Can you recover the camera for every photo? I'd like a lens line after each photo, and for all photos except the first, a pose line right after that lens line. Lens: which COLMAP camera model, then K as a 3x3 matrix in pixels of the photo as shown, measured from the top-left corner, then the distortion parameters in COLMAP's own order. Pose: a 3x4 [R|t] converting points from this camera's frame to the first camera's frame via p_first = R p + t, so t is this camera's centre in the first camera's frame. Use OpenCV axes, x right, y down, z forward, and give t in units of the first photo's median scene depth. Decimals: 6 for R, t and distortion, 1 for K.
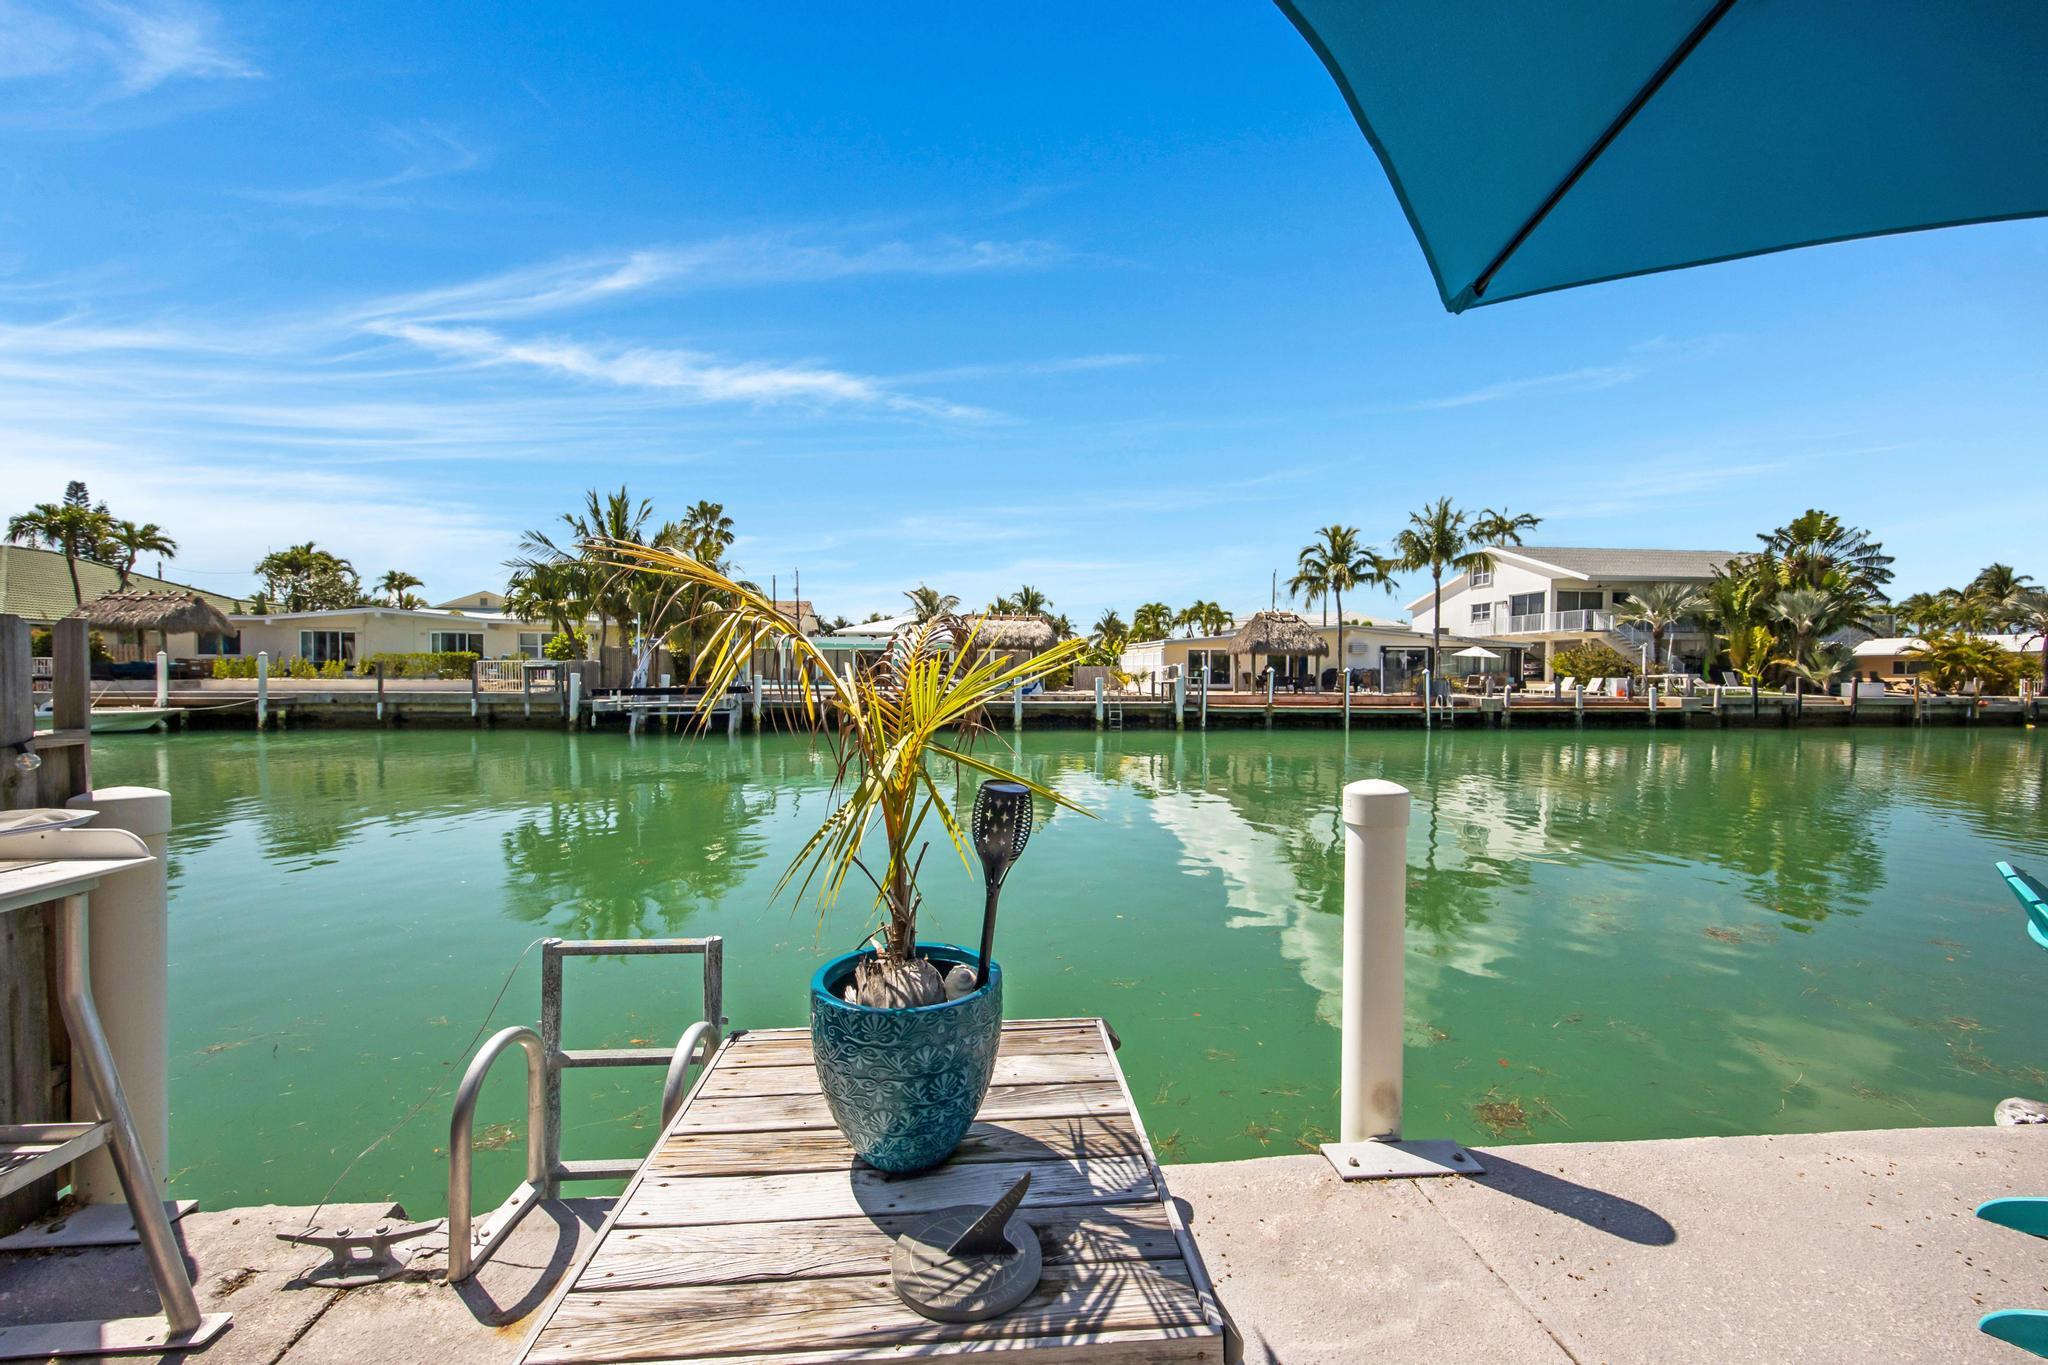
lens RADIAL K [[815.3, 0, 1035.2], [0, 815.3, 683.5], [0, 0, 1]] dist [0.005607, -0.001492]
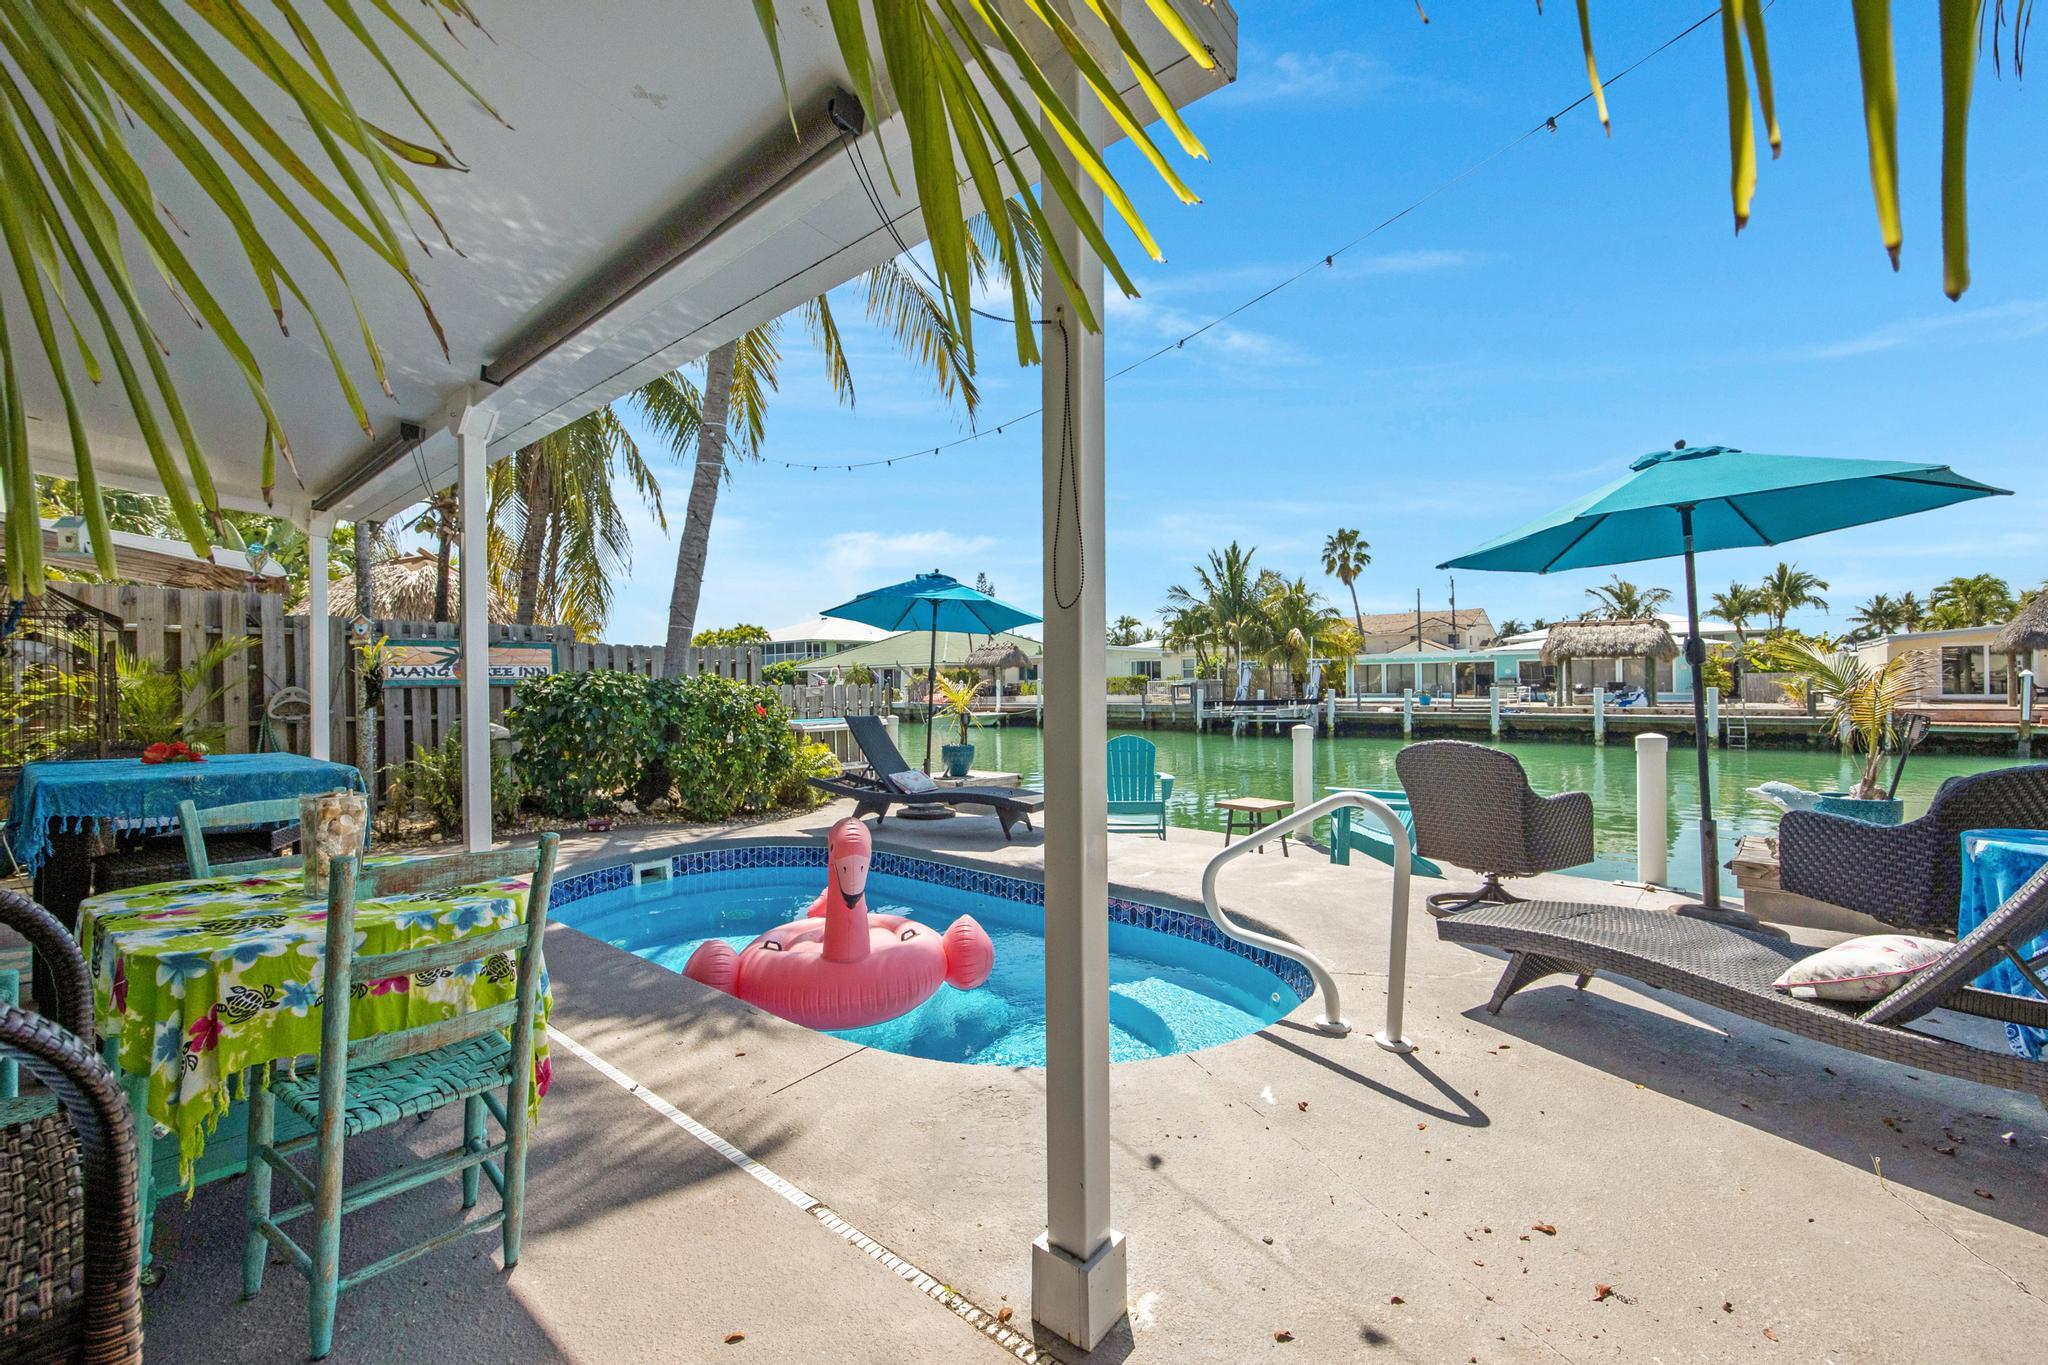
lens RADIAL K [[873.0, 0, 1009.4], [0, 873.0, 683.5], [0, 0, 1]] dist [0.003372, 0.000158]
pose [[0.661273, -0.016610, -0.749961, 0.270721], [0.005216, 0.999832, -0.017545, 0.000981], [0.750127, 0.007691, 0.661249, -0.161541]]
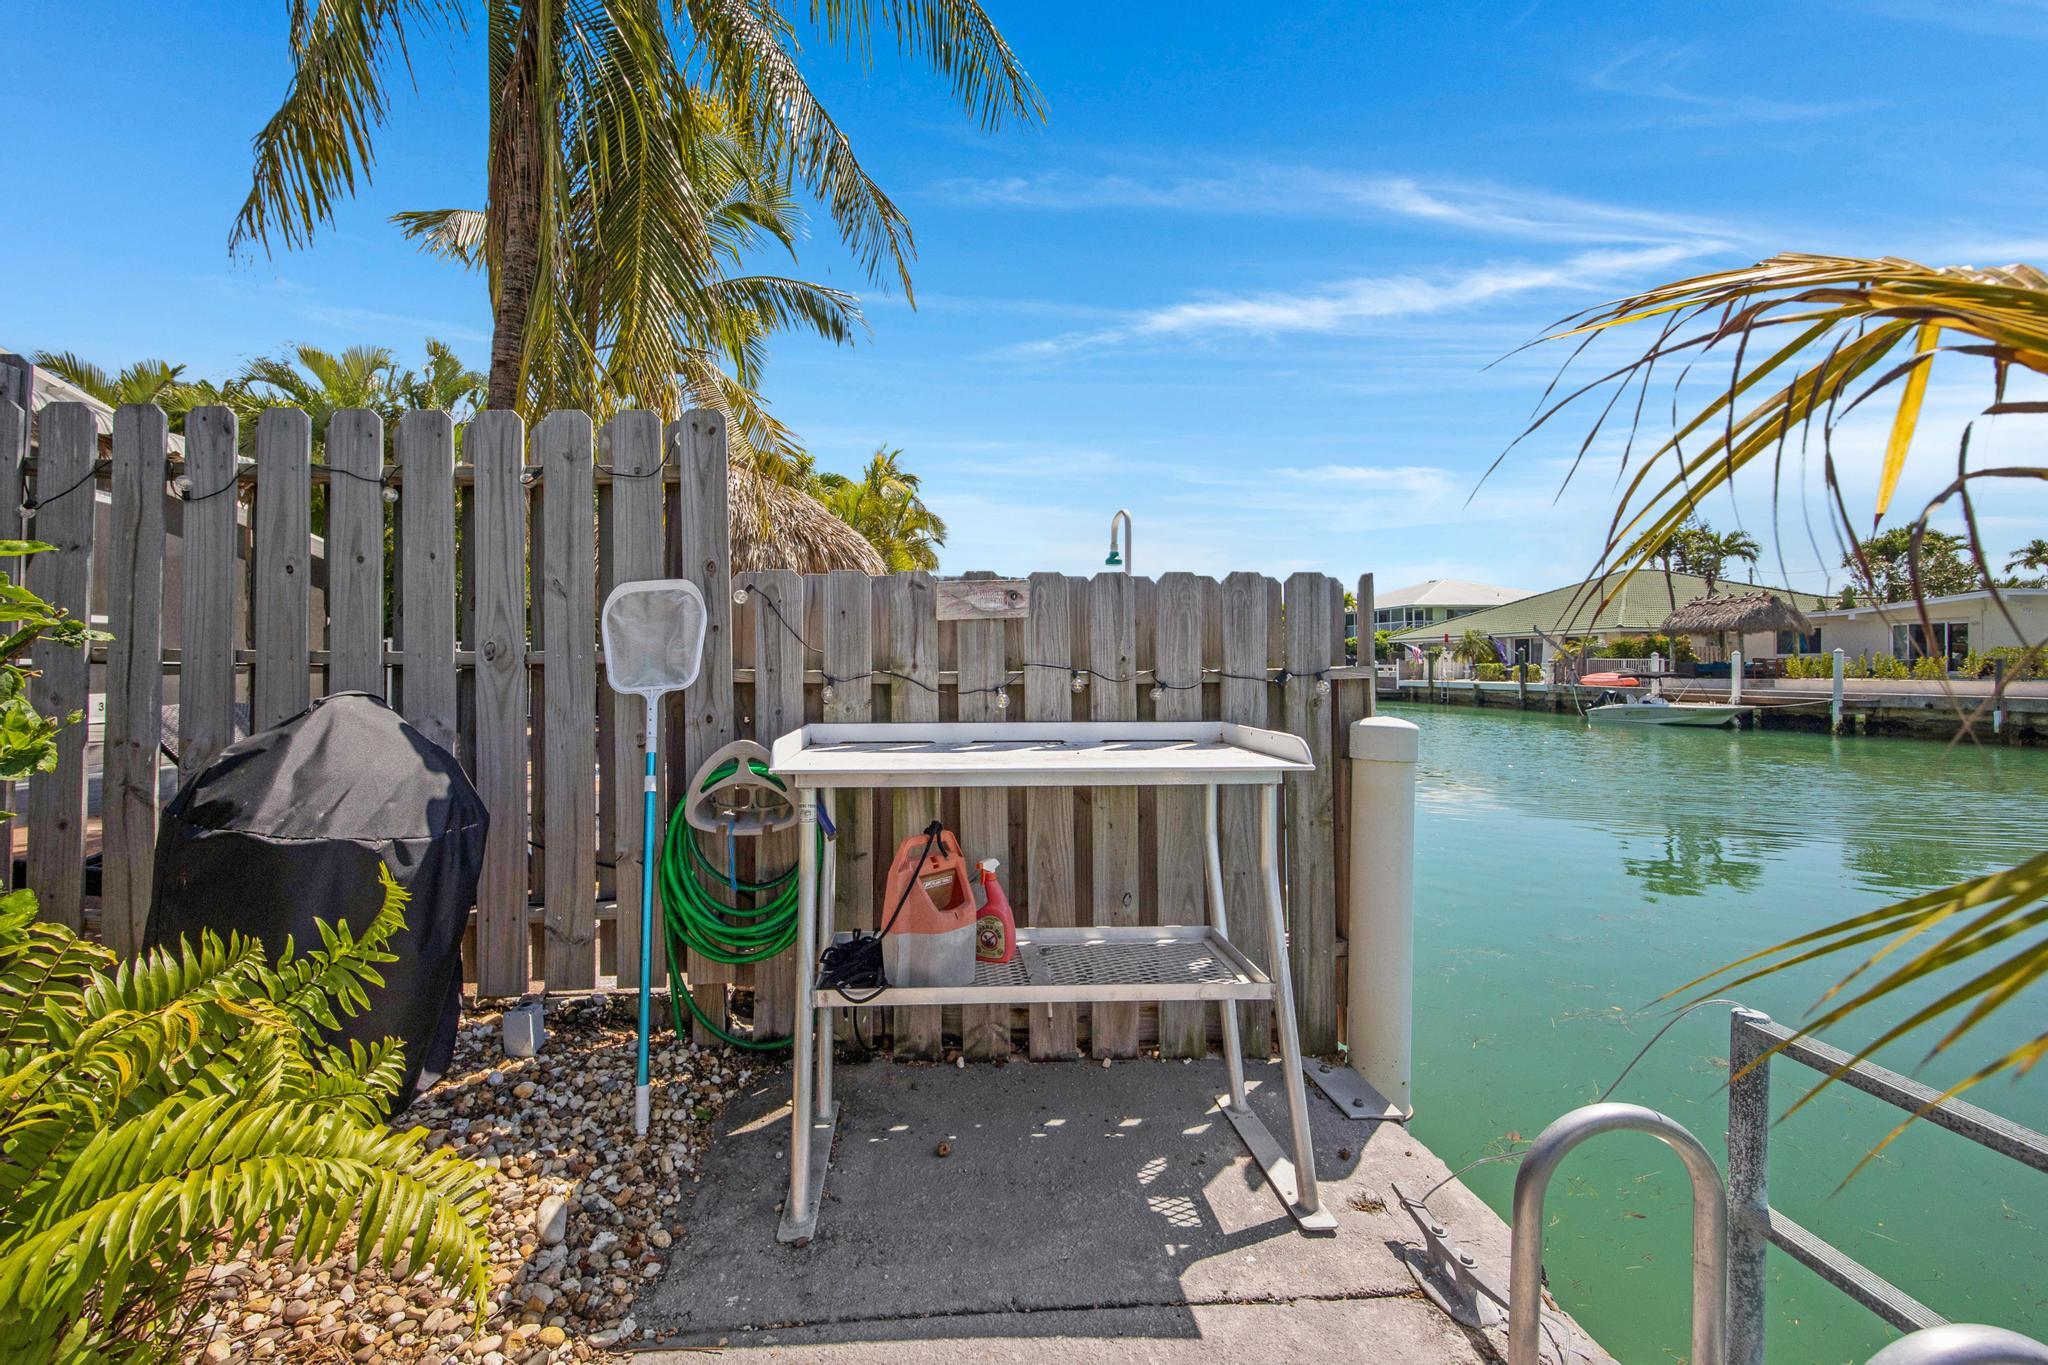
lens RADIAL K [[815.3, 0, 952.1], [0, 815.3, 663.5], [0, 0, 1]] dist [0.005607, -0.001492]
pose [[-0.030386, -0.008494, -0.999502, 0.002948], [-0.021146, 0.999746, -0.007853, 0.005199], [0.999315, 0.020897, -0.030558, 0.030574]]
